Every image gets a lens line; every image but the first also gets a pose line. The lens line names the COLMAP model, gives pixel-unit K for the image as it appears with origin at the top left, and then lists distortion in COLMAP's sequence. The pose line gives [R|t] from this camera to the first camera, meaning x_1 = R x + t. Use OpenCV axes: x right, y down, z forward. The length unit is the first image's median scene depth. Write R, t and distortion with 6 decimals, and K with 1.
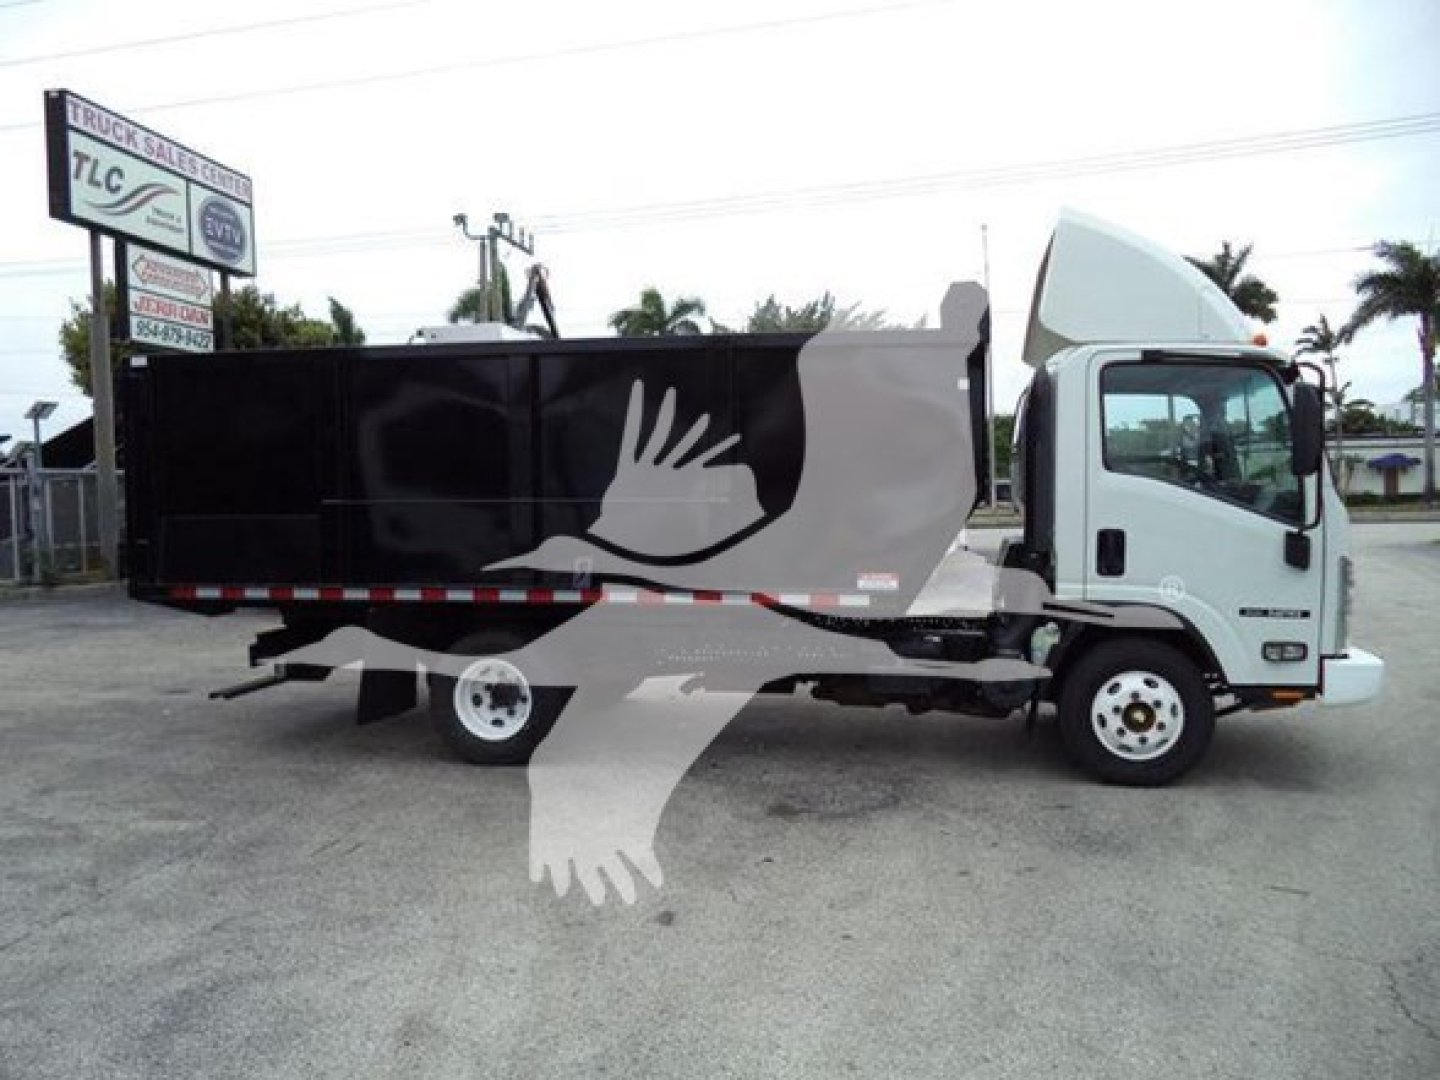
lens RADIAL K [[1166.4, 0, 731.5], [0, 1166.4, 539.3], [0, 0, 1]] dist [-0.019165, -0.008406]
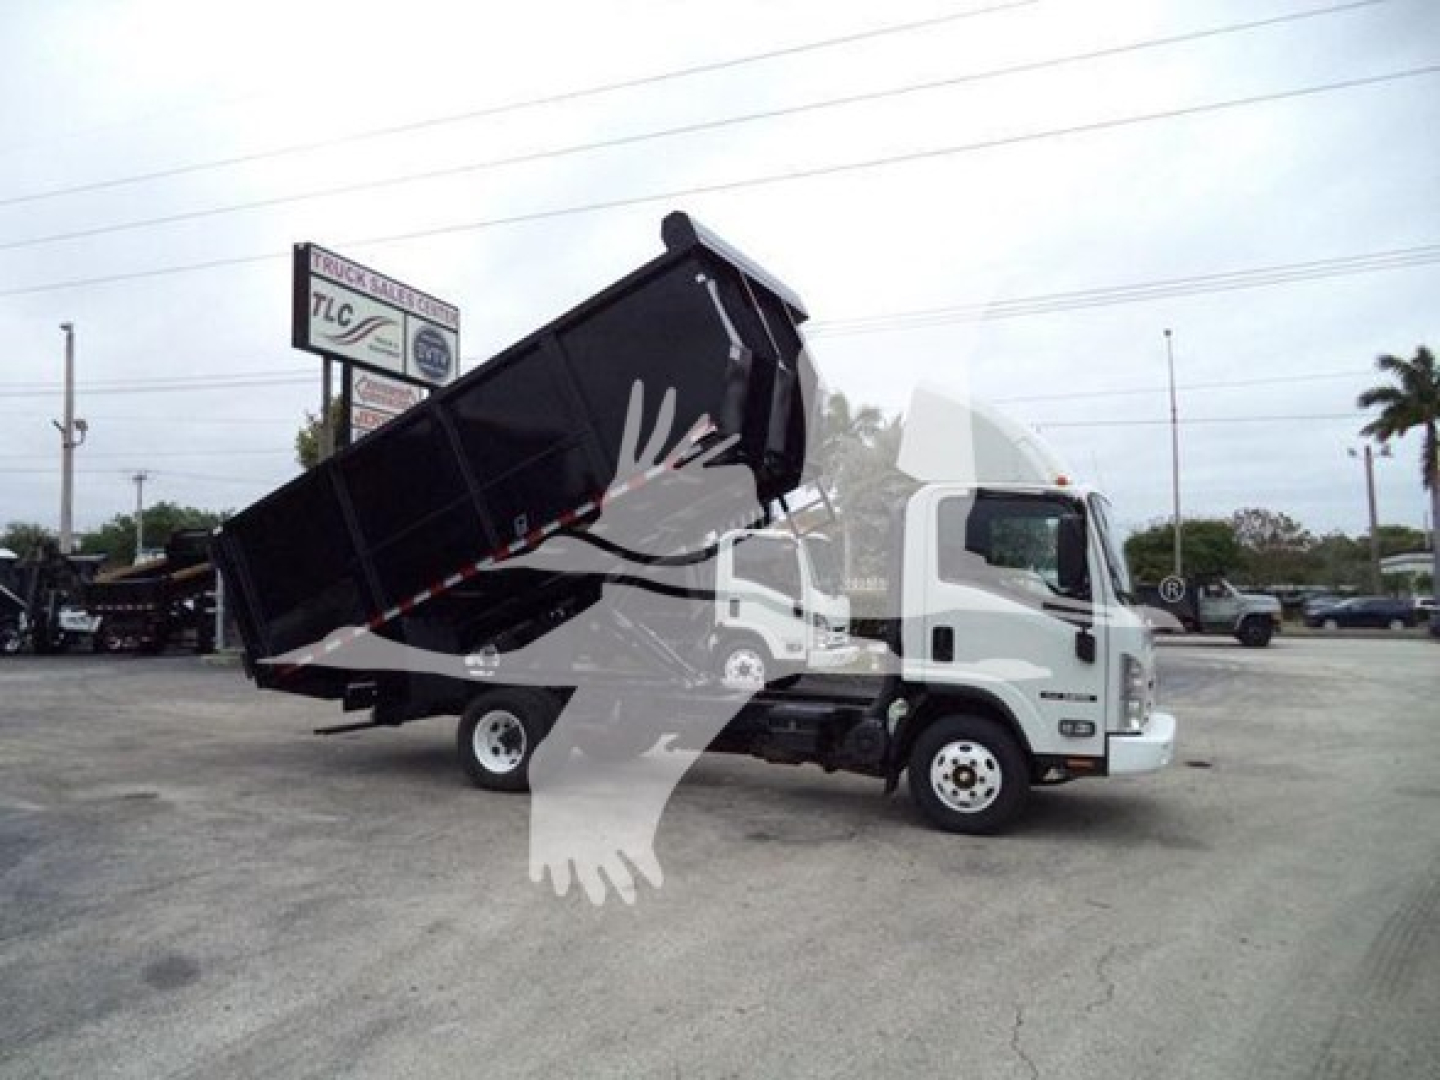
lens RADIAL K [[1166.4, 0, 744.3], [0, 1166.4, 541.4], [0, 0, 1]] dist [-0.019165, -0.008406]
pose [[0.987159, 0.021186, -0.158331, 0.184987], [-0.033881, 0.996384, -0.077914, 0.003434], [0.156108, 0.082278, 0.984307, -0.264492]]
